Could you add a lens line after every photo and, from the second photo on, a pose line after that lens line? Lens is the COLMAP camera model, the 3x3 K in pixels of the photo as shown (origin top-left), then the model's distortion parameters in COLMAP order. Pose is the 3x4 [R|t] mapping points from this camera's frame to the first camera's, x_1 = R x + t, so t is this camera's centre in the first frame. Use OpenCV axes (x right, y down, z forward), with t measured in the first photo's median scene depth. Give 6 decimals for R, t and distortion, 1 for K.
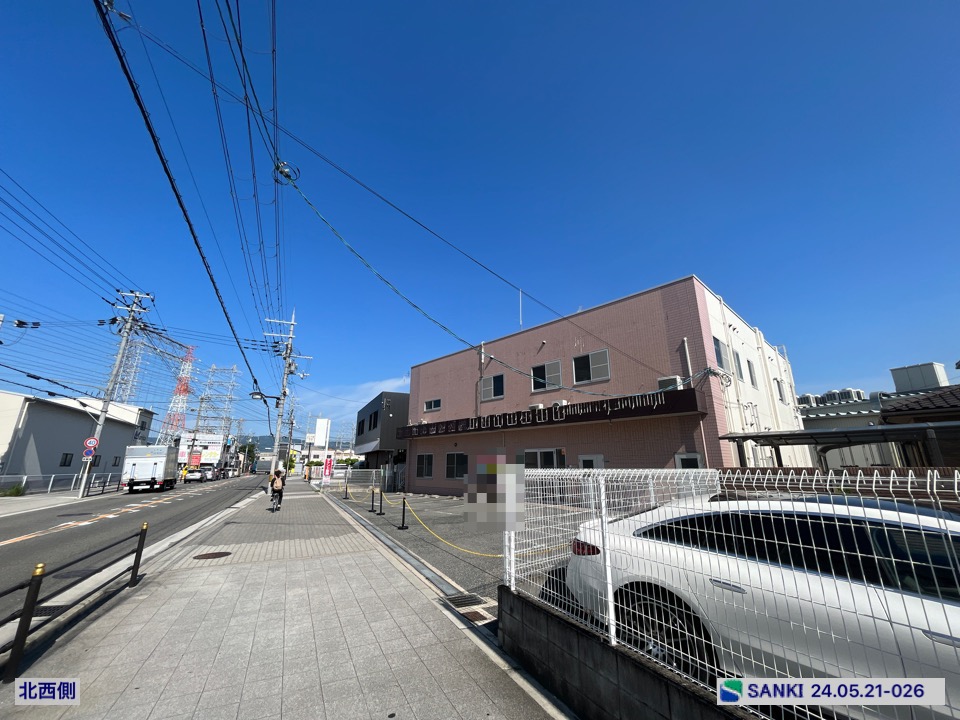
lens RADIAL K [[386.1, 0, 475.8], [0, 386.1, 360.7], [0, 0, 1]] dist [-0.003288, 0.000244]
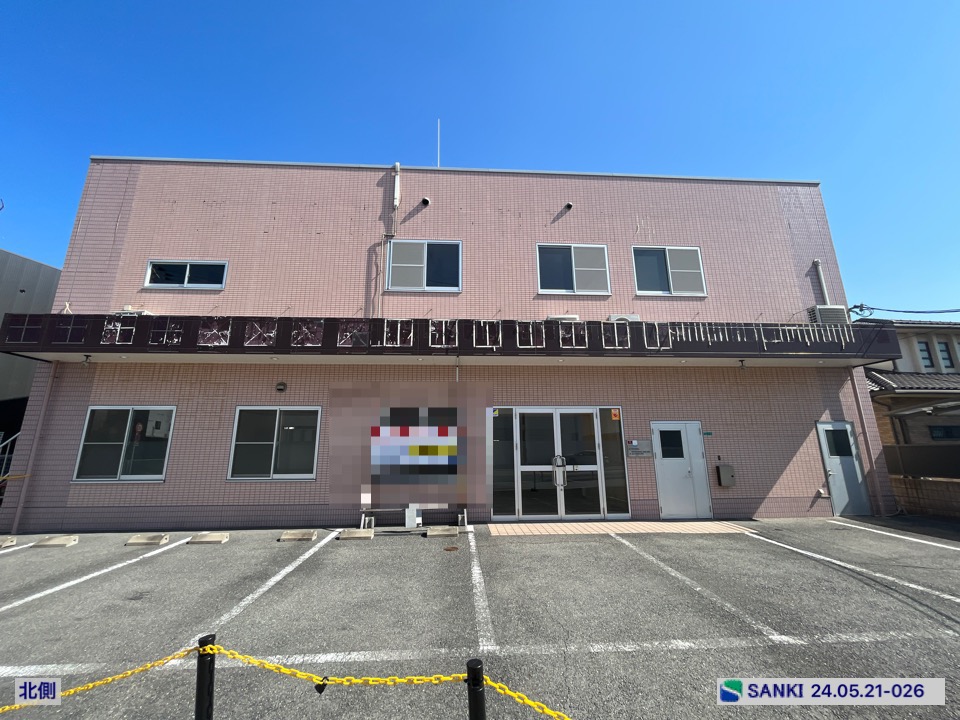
lens RADIAL K [[385.7, 0, 476.9], [0, 385.7, 361.3], [0, 0, 1]] dist [-0.002827, -0.000121]
pose [[0.637159, 0.164477, 0.752978, -0.203078], [-0.199235, 0.978907, -0.045238, 0.161478], [-0.744536, -0.121195, 0.656489, 0.576744]]
